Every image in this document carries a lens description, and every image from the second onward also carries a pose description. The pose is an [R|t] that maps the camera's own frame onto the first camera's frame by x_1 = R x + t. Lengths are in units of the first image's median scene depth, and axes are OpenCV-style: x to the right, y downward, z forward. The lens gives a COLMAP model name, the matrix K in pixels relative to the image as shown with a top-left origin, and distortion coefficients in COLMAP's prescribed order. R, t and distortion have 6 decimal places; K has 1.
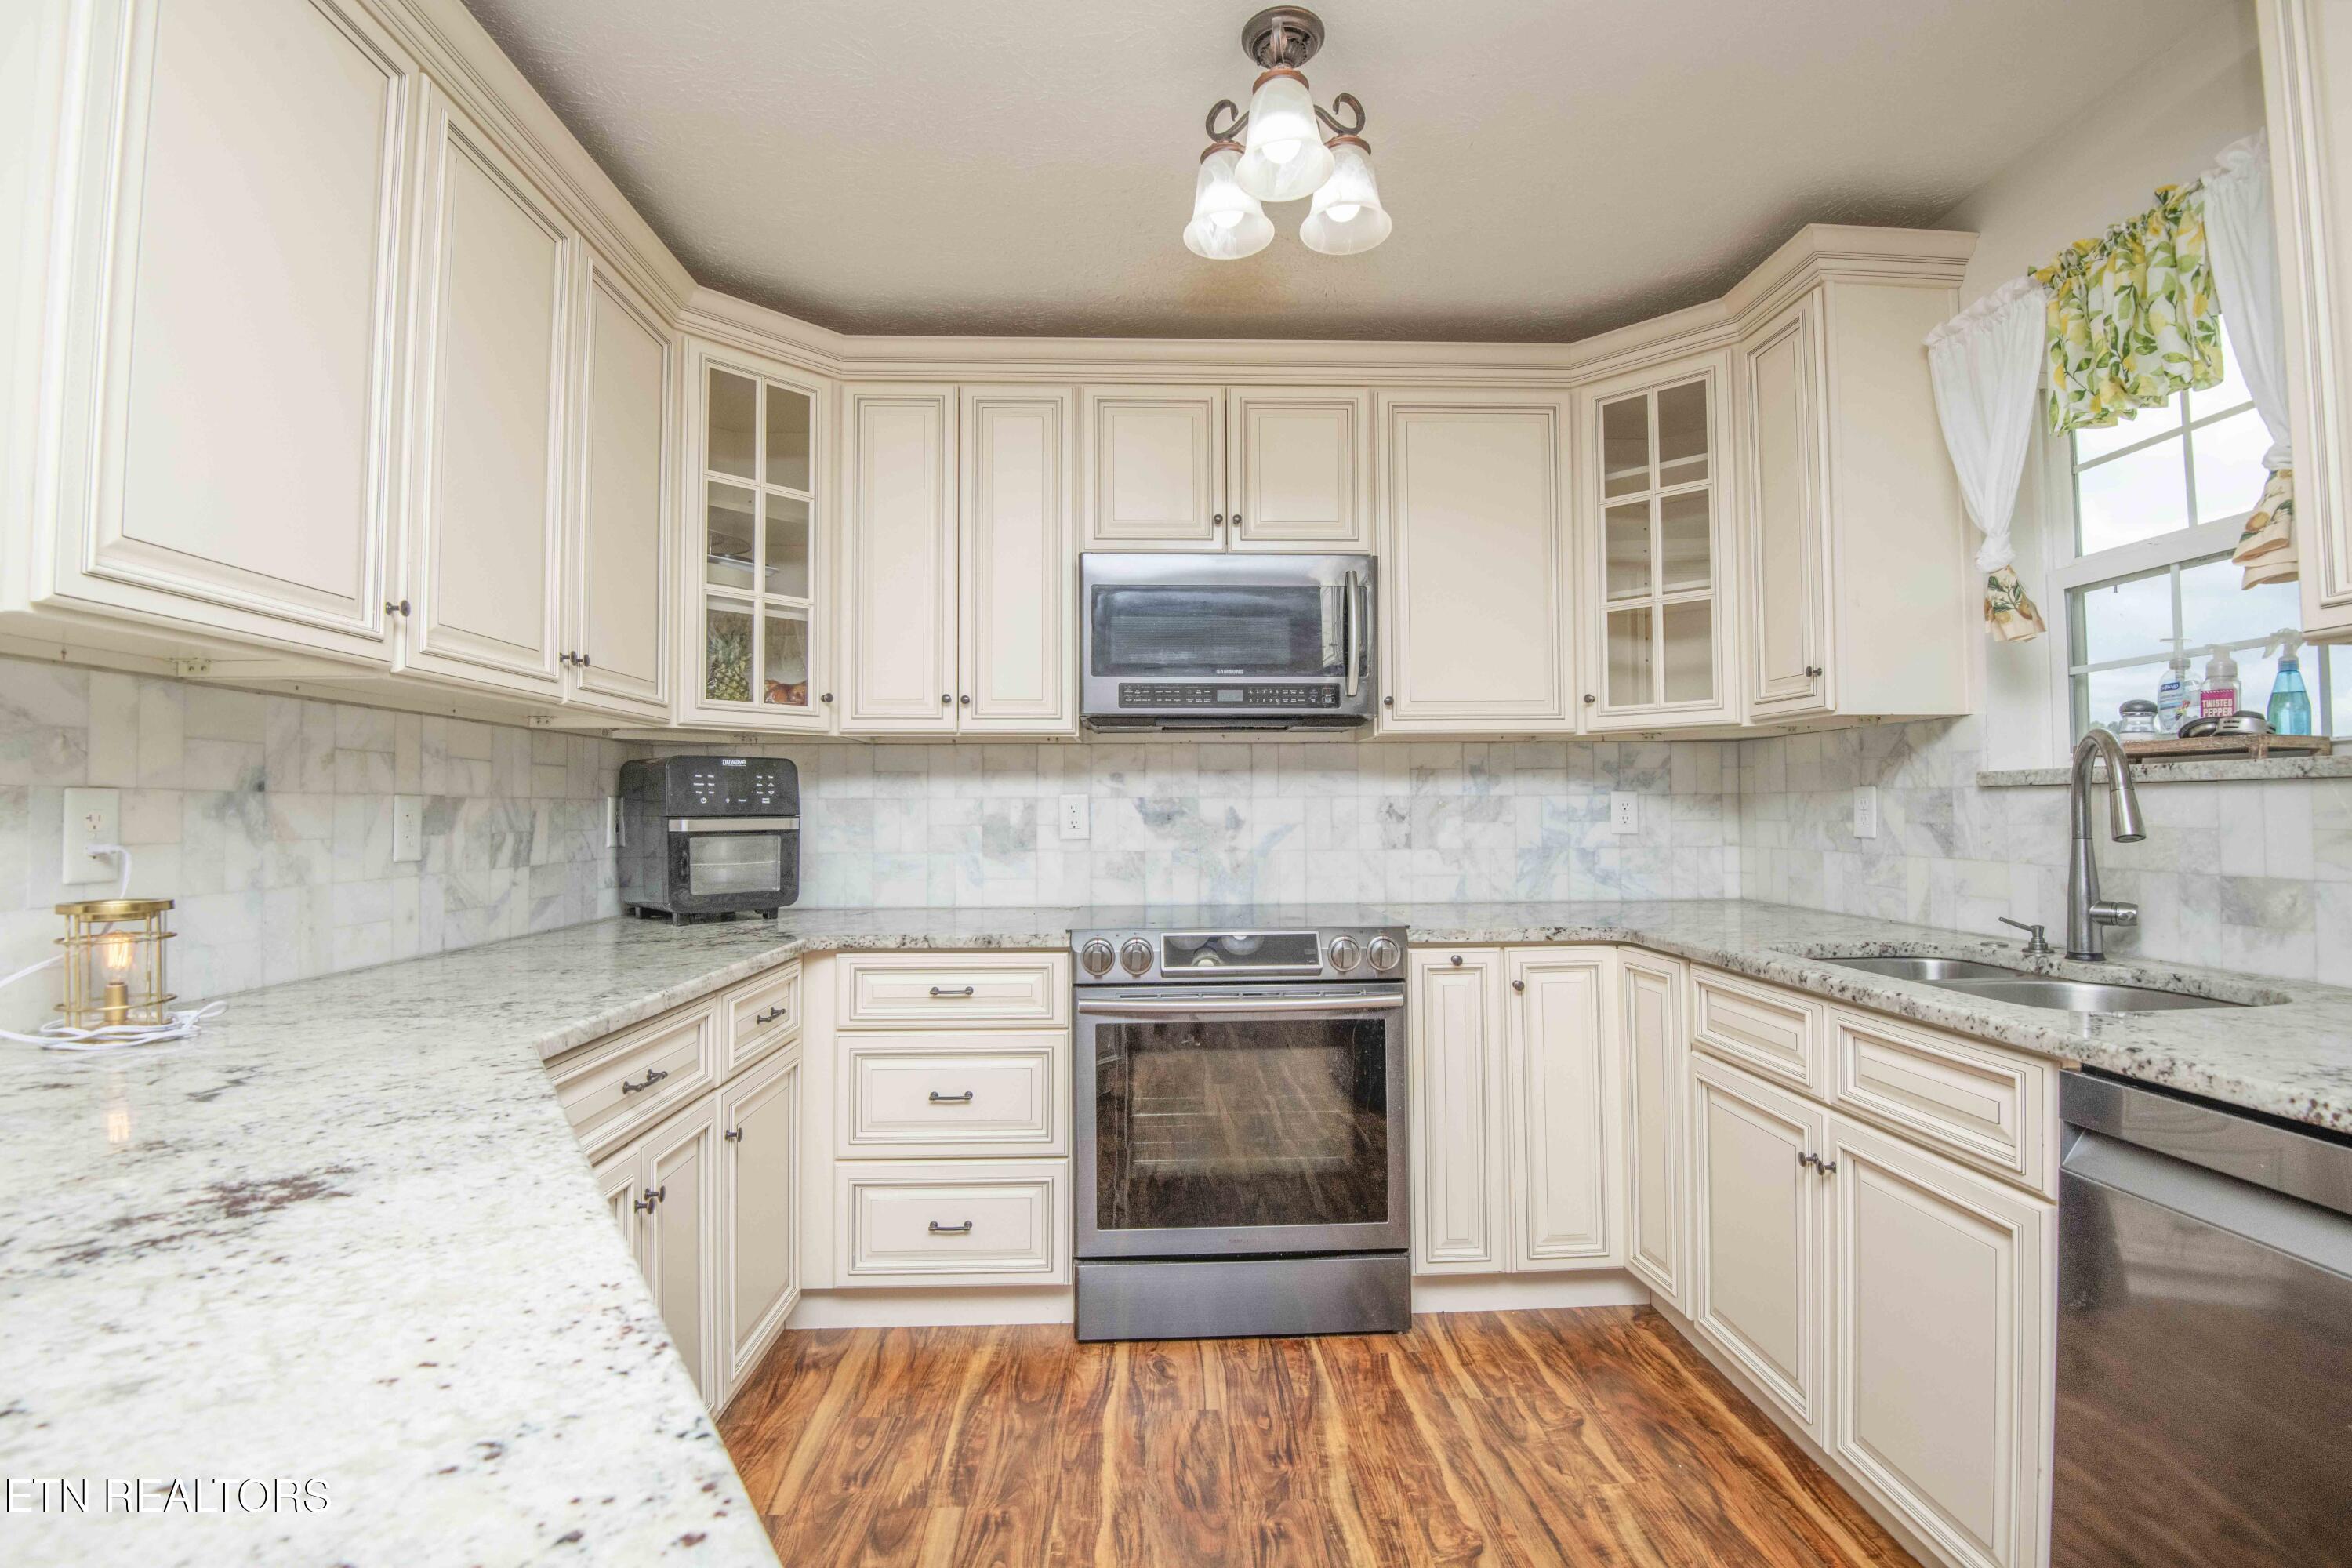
lens RADIAL K [[1089.4, 0, 1192.5], [0, 1089.4, 778.0], [0, 0, 1]] dist [-0.004500, -0.023174]
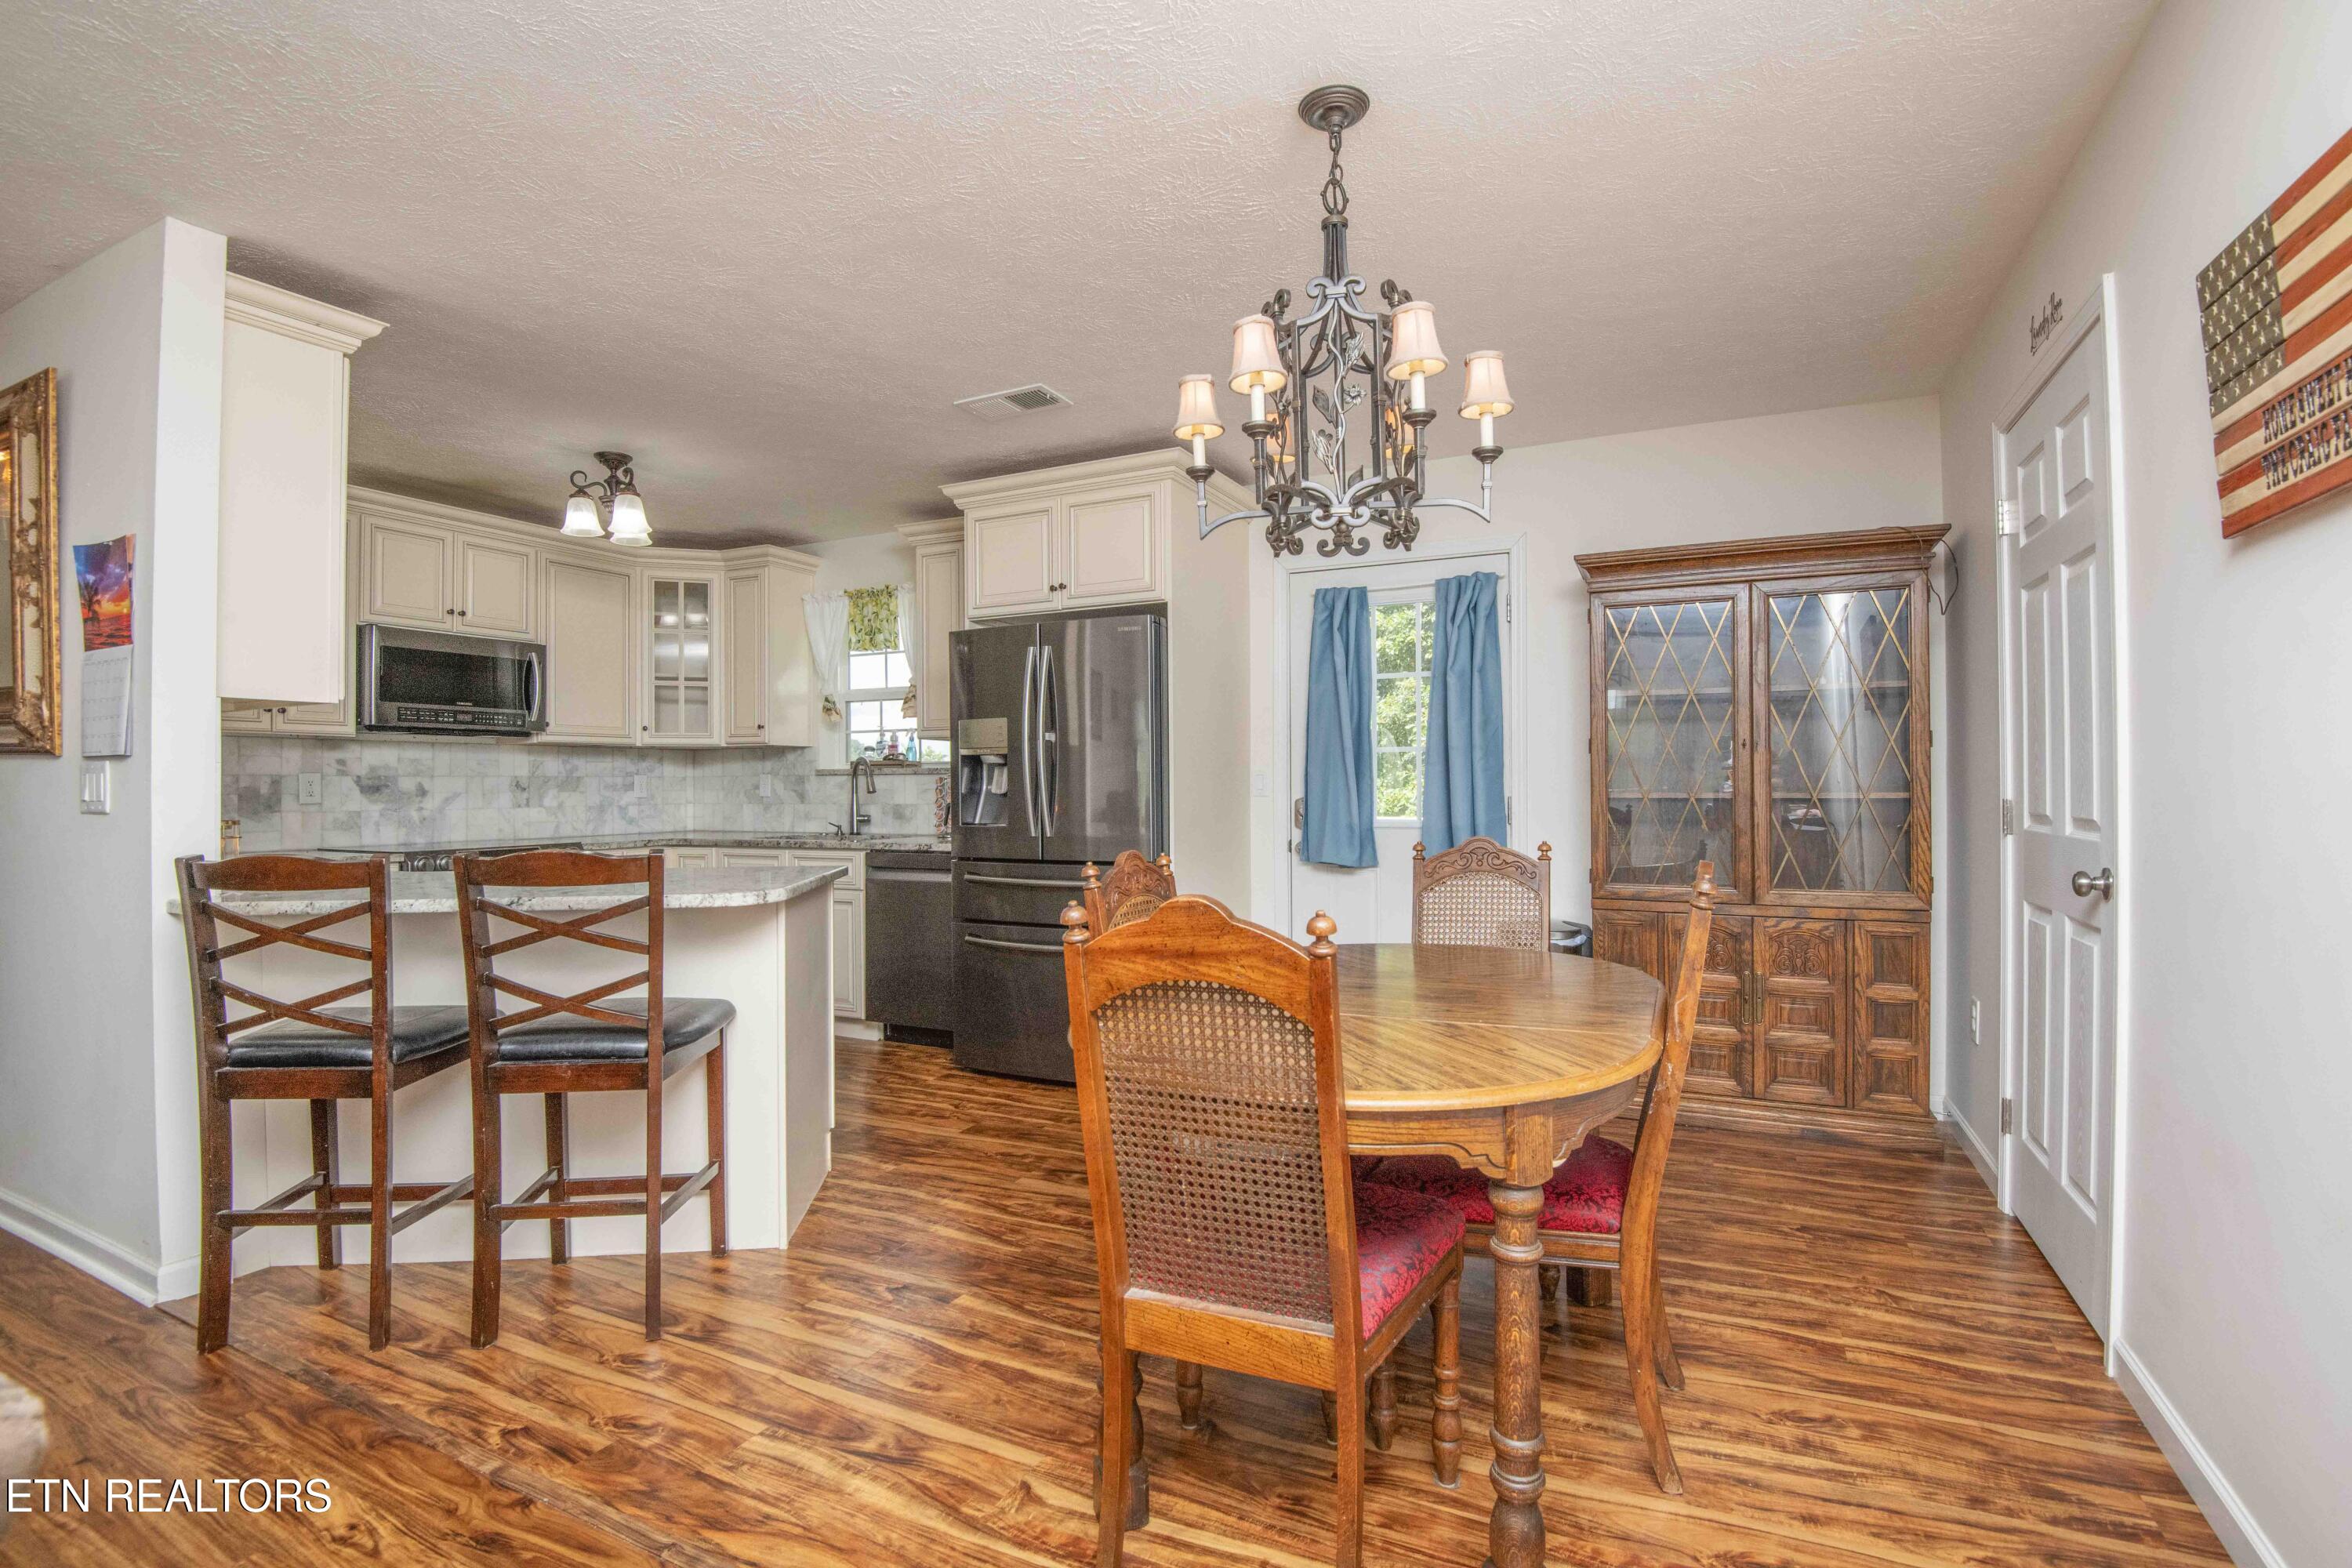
lens RADIAL K [[1083.9, 0, 1193.3], [0, 1083.9, 781.8], [0, 0, 1]] dist [-0.003714, -0.028675]
pose [[0.469744, 0.005116, 0.882788, -1.061783], [-0.021011, 0.999765, 0.005386, -0.008090], [-0.882553, -0.021078, 0.469741, -0.947557]]
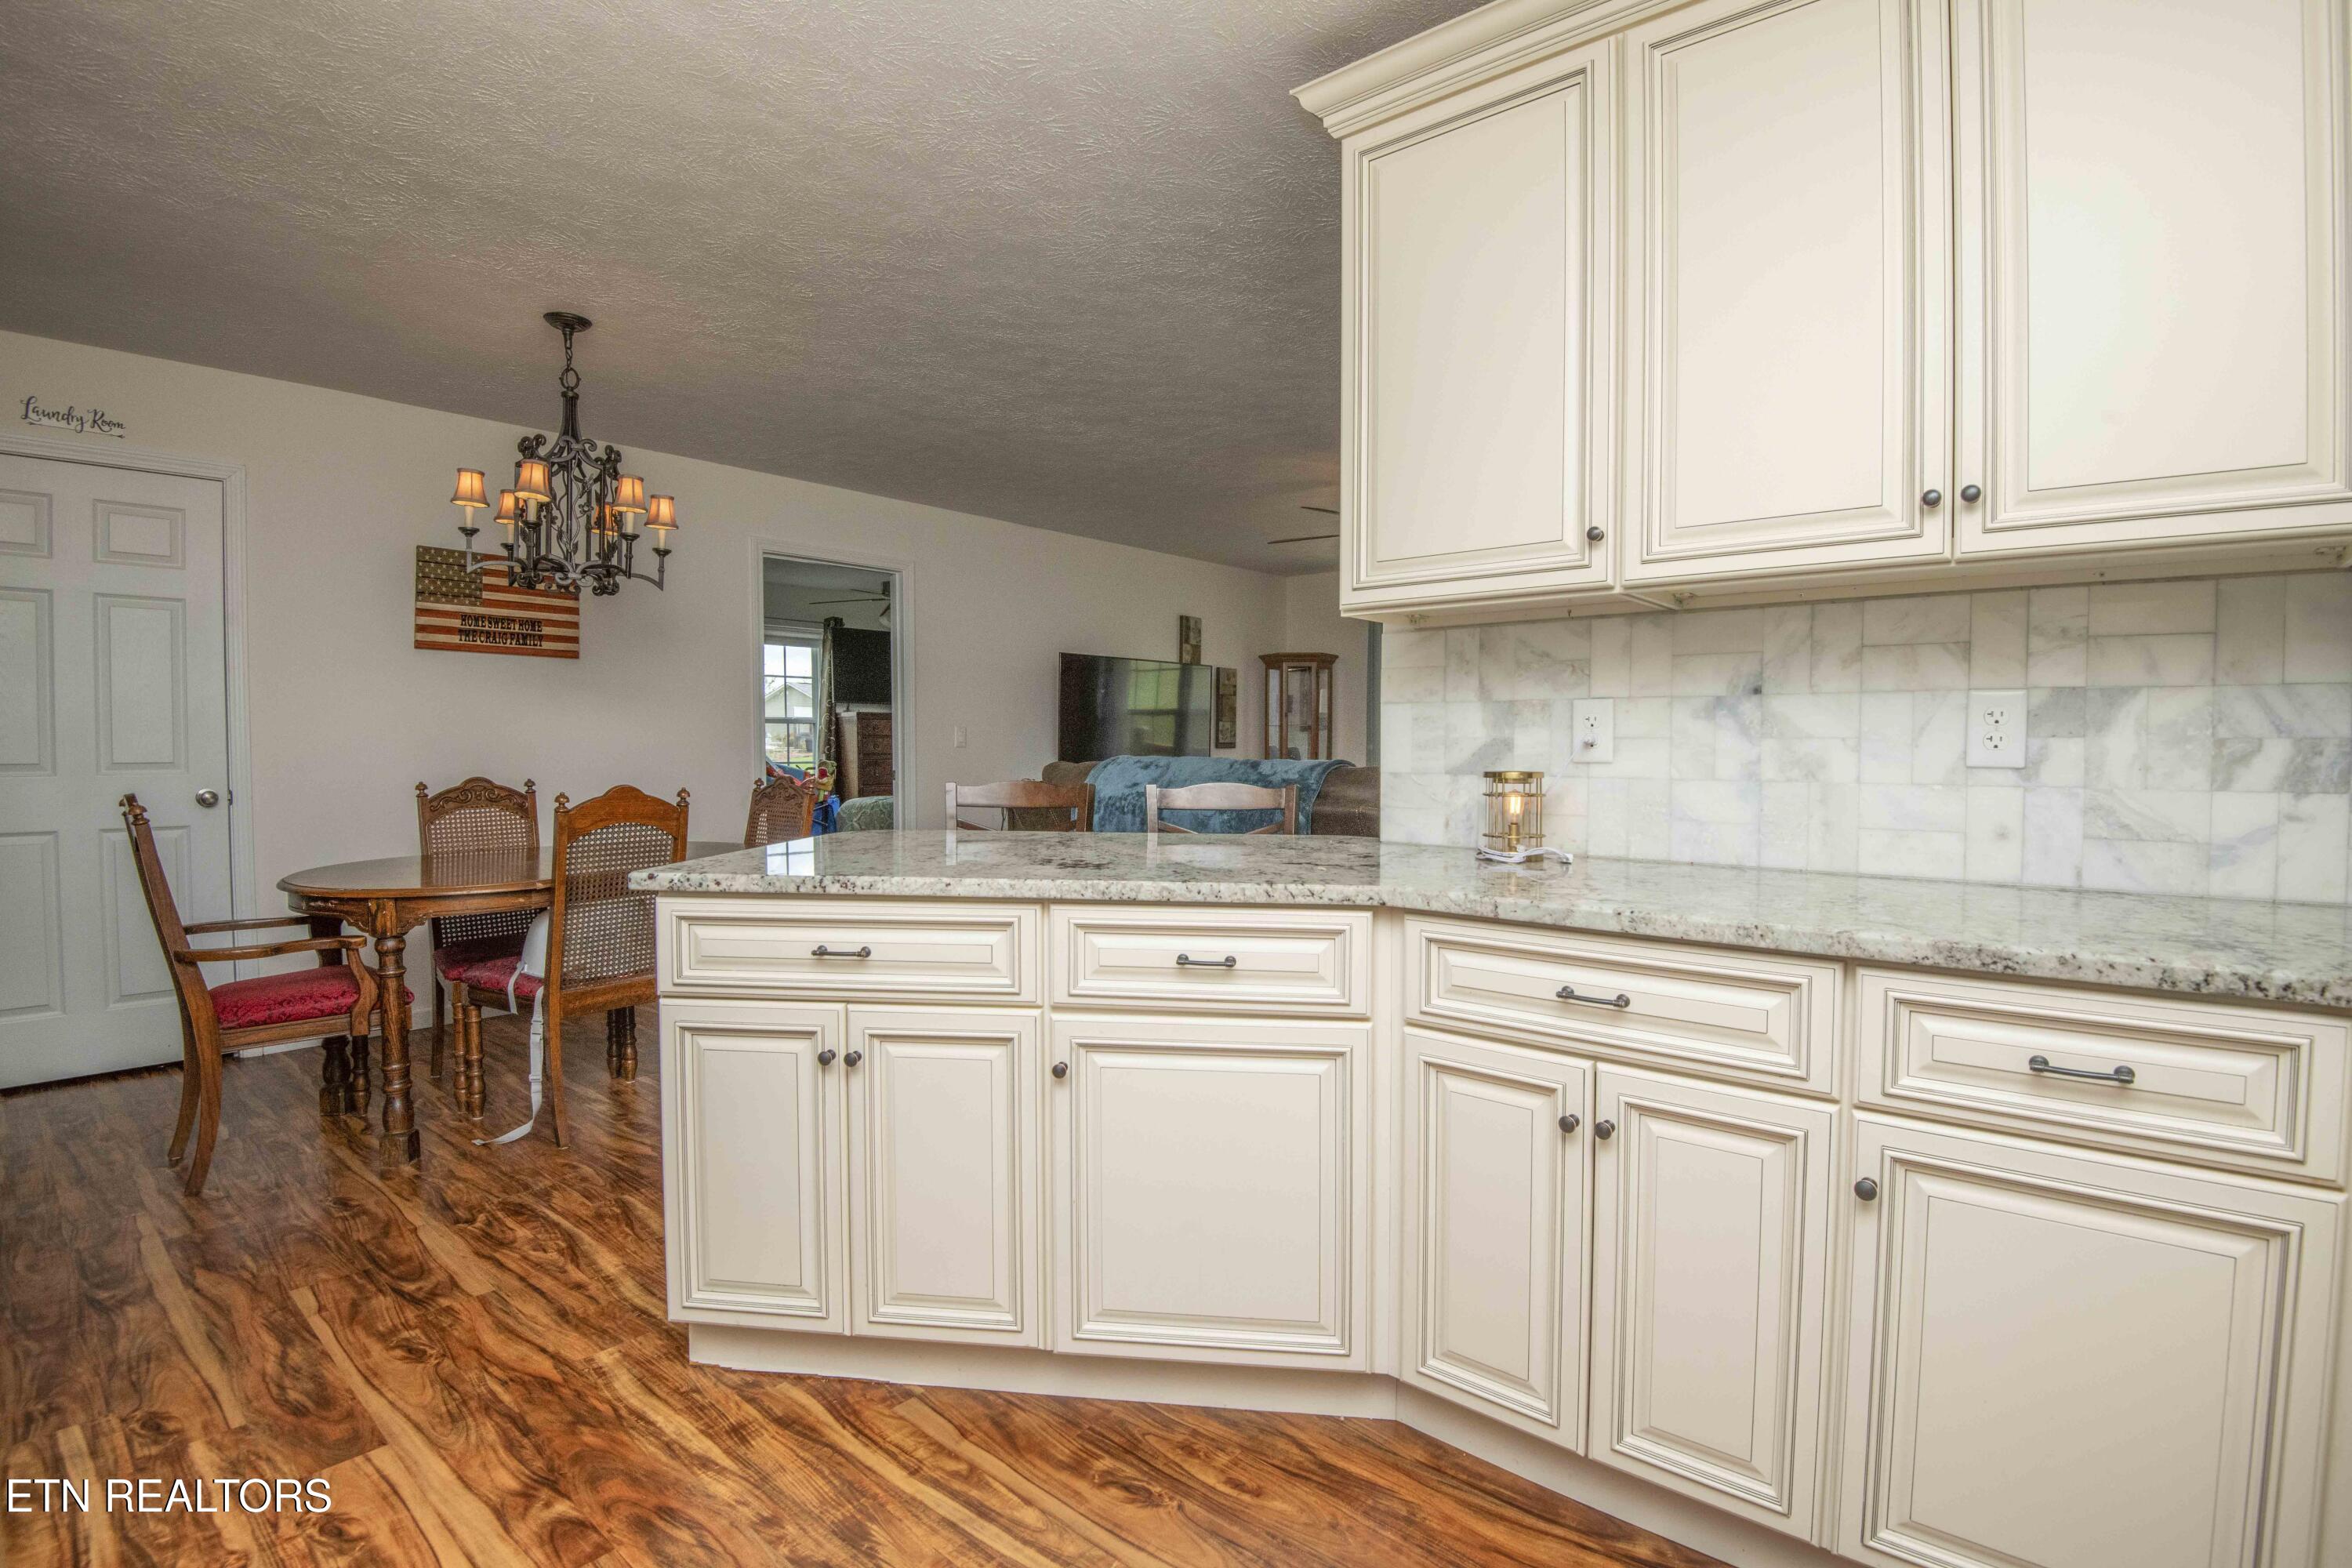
lens RADIAL K [[1093.3, 0, 1182.1], [0, 1093.3, 773.7], [0, 0, 1]] dist [-0.028810, -0.009689]
pose [[-0.677337, 0.025078, -0.735246, 0.273130], [0.024223, 0.999637, 0.011781, 0.047621], [0.735274, -0.009830, -0.677698, 0.928927]]
